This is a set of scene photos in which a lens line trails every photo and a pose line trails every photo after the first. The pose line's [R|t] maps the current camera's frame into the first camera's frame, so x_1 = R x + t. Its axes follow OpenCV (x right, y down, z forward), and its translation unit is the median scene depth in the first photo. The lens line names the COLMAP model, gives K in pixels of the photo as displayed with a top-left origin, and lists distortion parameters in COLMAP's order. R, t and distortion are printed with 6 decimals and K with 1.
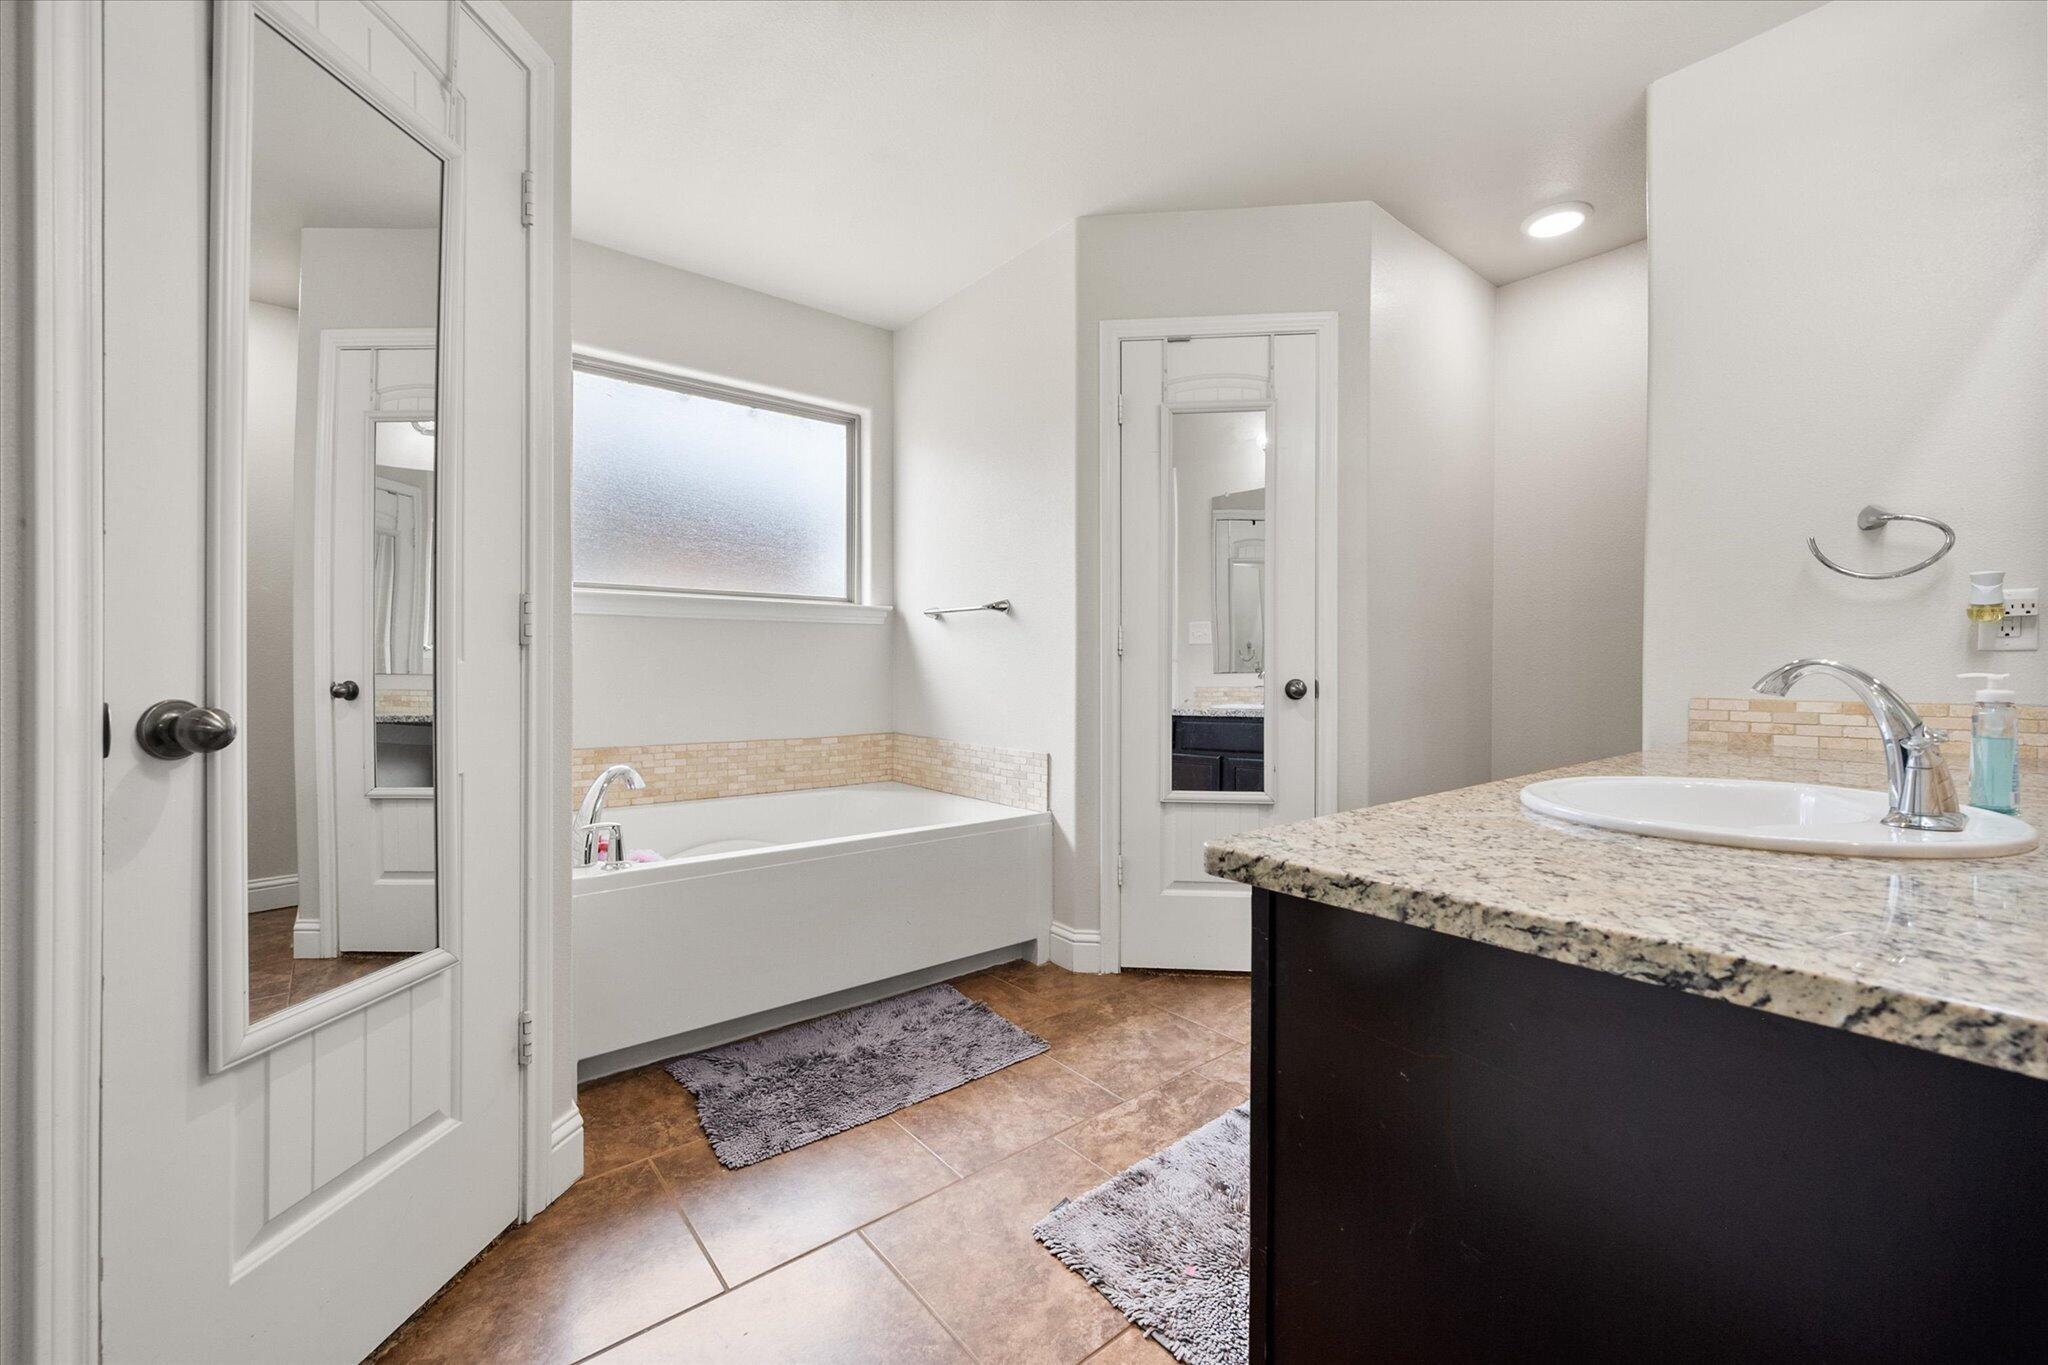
lens RADIAL K [[859.2, 0, 1014.5], [0, 859.2, 676.4], [0, 0, 1]] dist [-0.002341, 0.000316]
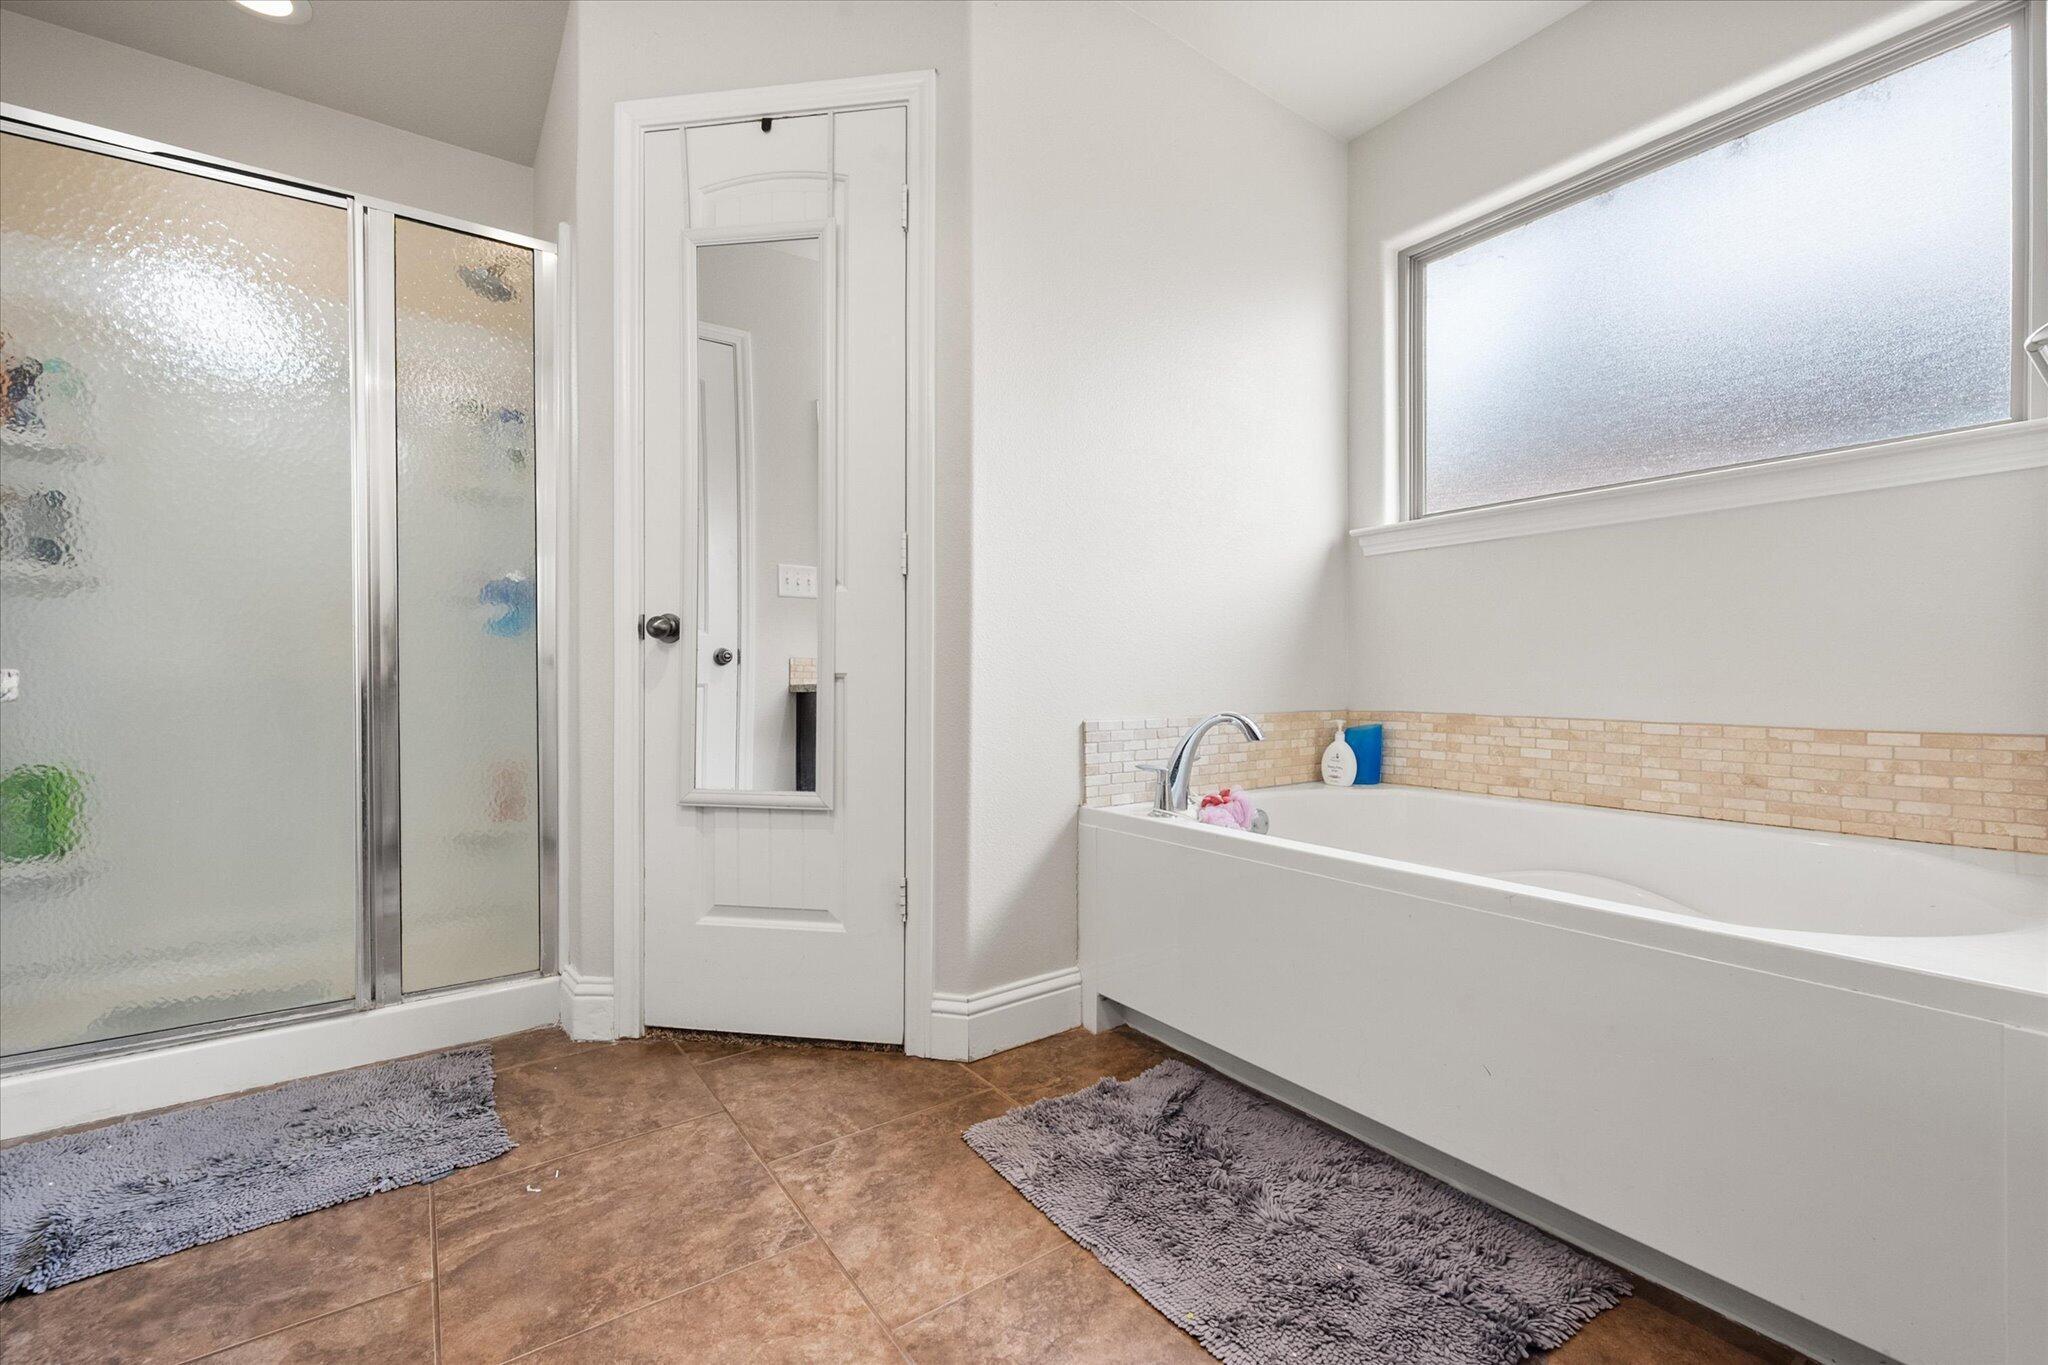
lens RADIAL K [[859.2, 0, 1038.0], [0, 859.2, 677.2], [0, 0, 1]] dist [-0.002341, 0.000316]
pose [[-0.069126, -0.004346, -0.997598, 0.320606], [-0.011764, 0.999925, -0.003540, 0.054494], [0.997539, 0.011491, -0.069172, 0.643334]]
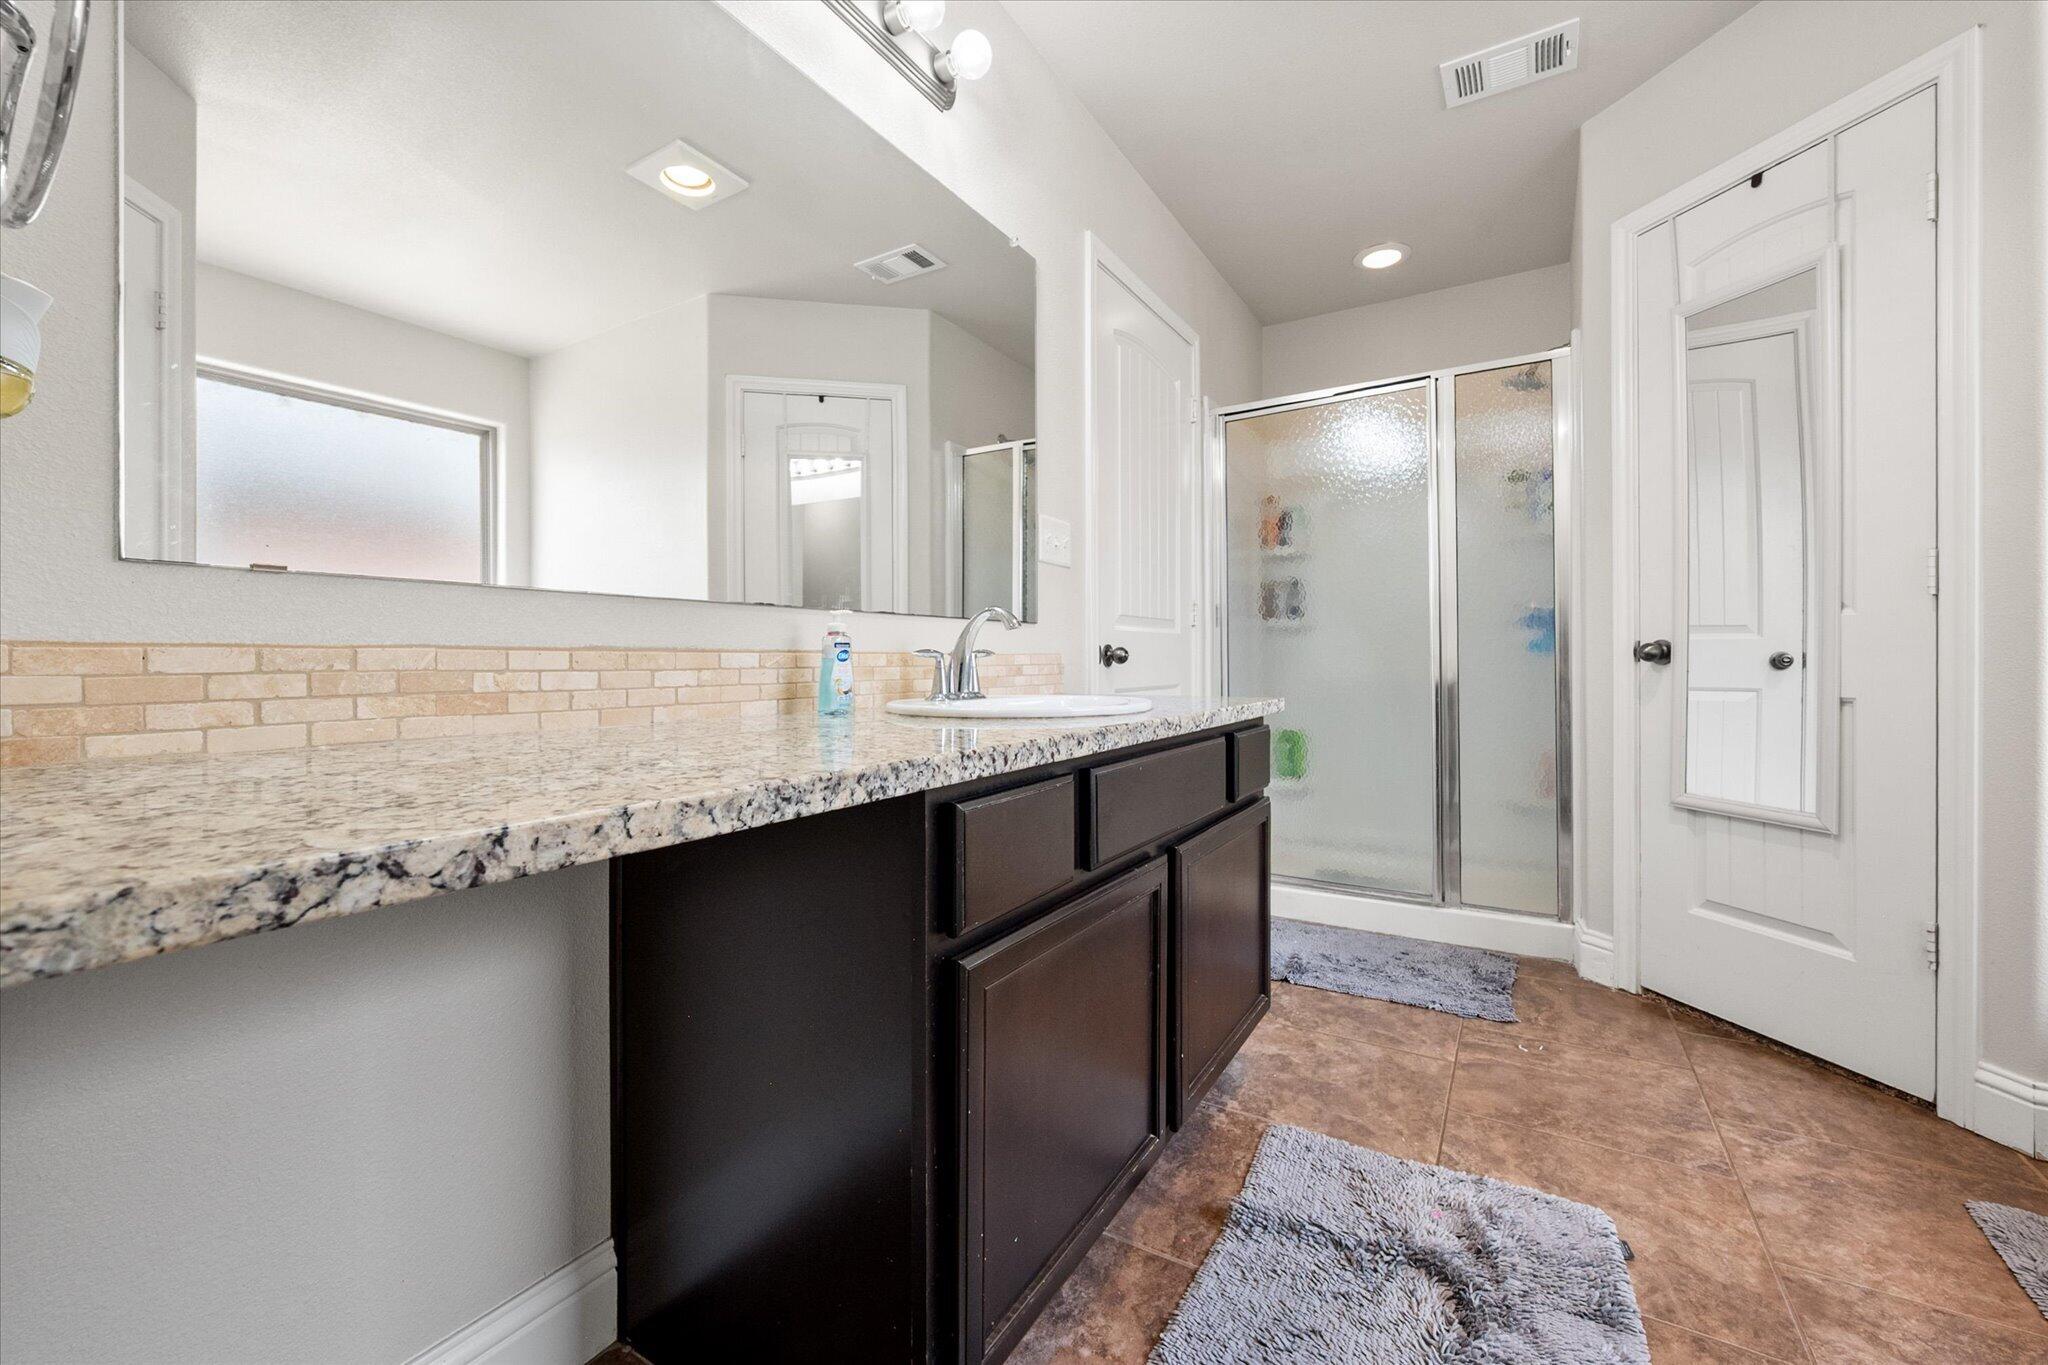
lens RADIAL K [[821.1, 0, 1024.1], [0, 821.1, 661.6], [0, 0, 1]] dist [-0.002123, 0.001304]
pose [[-0.947547, 0.000568, -0.319615, 0.459661], [-0.003266, 0.999929, 0.011458, 0.019353], [0.319599, 0.011901, -0.947478, 0.830186]]
